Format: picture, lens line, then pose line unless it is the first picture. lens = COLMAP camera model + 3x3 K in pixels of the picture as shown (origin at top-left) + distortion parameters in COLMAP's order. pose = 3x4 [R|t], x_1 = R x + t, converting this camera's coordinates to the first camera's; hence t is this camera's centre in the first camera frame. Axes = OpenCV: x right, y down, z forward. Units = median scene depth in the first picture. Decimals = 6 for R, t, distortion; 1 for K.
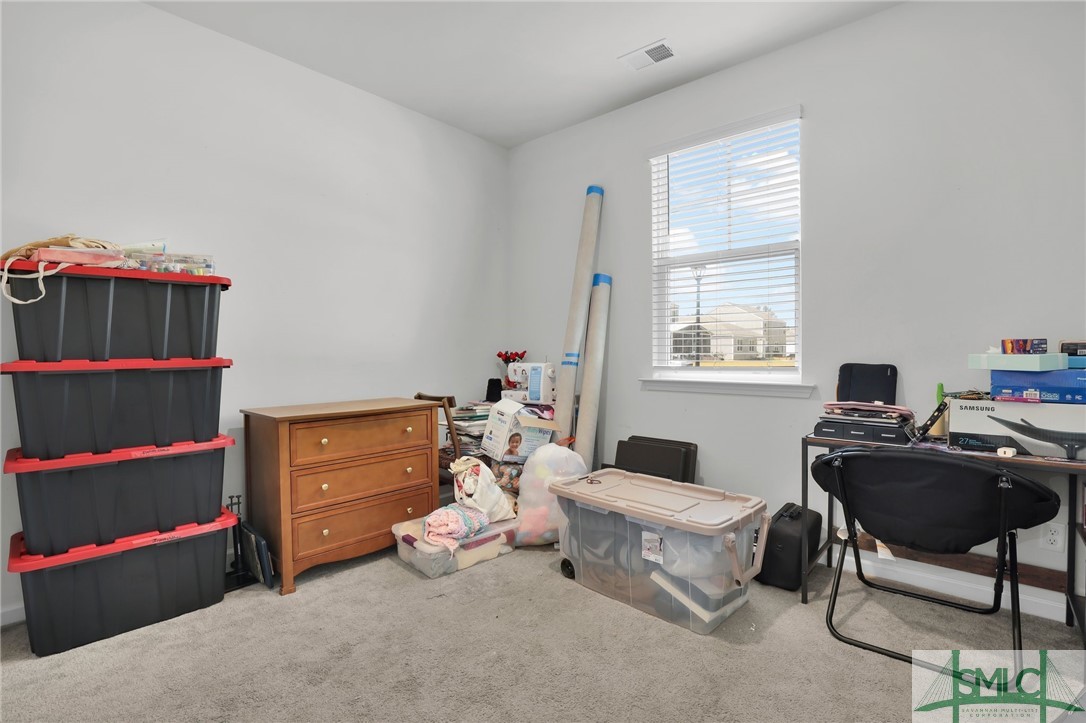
lens RADIAL K [[507.1, 0, 547.4], [0, 507.1, 354.7], [0, 0, 1]] dist [-0.019380, 0.000311]
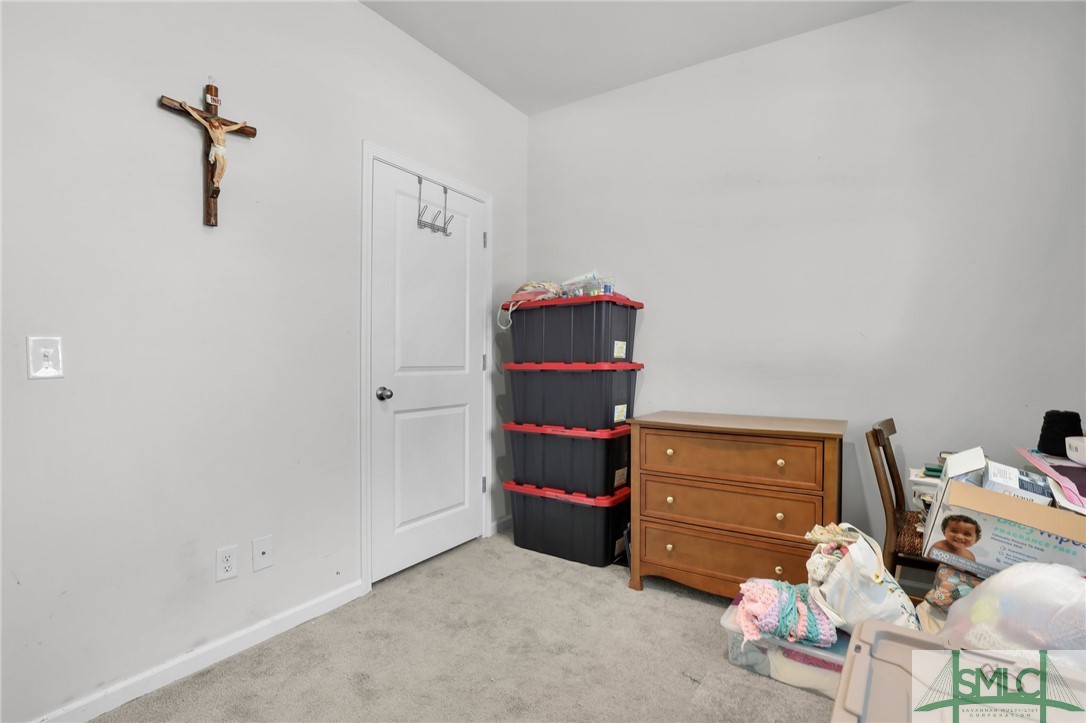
lens RADIAL K [[507.1, 0, 547.4], [0, 507.1, 354.7], [0, 0, 1]] dist [-0.019380, 0.000311]
pose [[0.161371, -0.001227, -0.986893, 0.477569], [-0.005607, 0.999982, -0.002160, -0.009038], [0.986878, 0.005882, 0.161361, 0.629694]]
